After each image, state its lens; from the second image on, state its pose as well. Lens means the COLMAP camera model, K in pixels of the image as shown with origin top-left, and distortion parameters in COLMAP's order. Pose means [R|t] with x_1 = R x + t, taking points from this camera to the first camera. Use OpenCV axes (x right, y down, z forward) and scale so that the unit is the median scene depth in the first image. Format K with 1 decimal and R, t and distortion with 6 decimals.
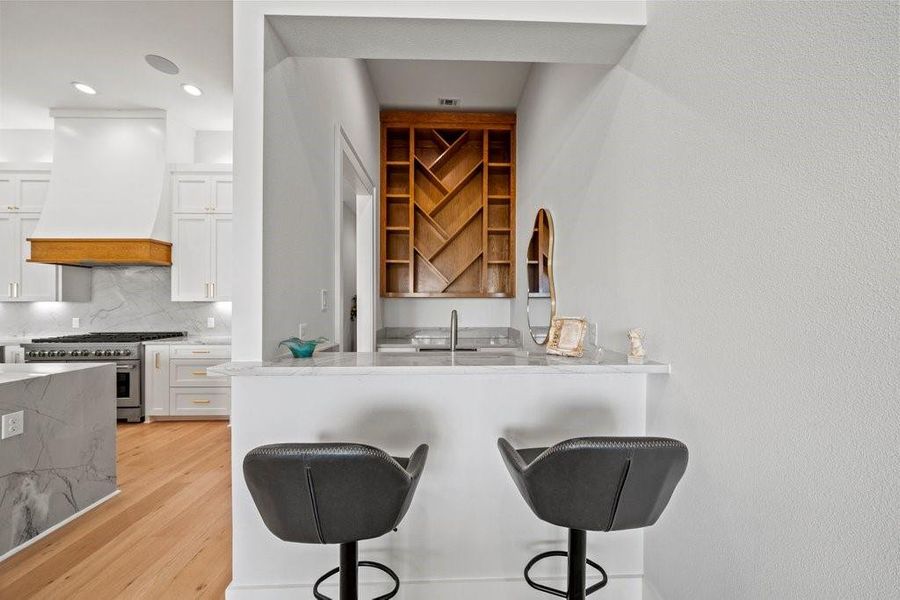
lens RADIAL K [[350.7, 0, 450.3], [0, 350.7, 303.2], [0, 0, 1]] dist [-0.000765, -0.000039]
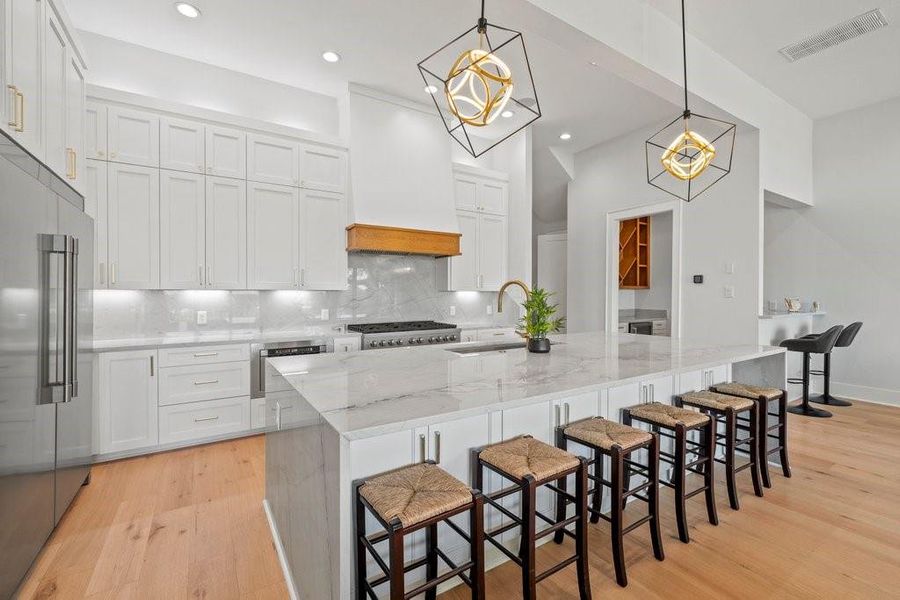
lens RADIAL K [[389.7, 0, 453.6], [0, 389.7, 293.4], [0, 0, 1]] dist [0.000559, 0.000096]
pose [[0.849751, 0.000264, 0.527185, -1.341936], [-0.002742, 0.999989, 0.003919, -0.001668], [-0.527178, -0.004776, 0.849742, -0.018810]]
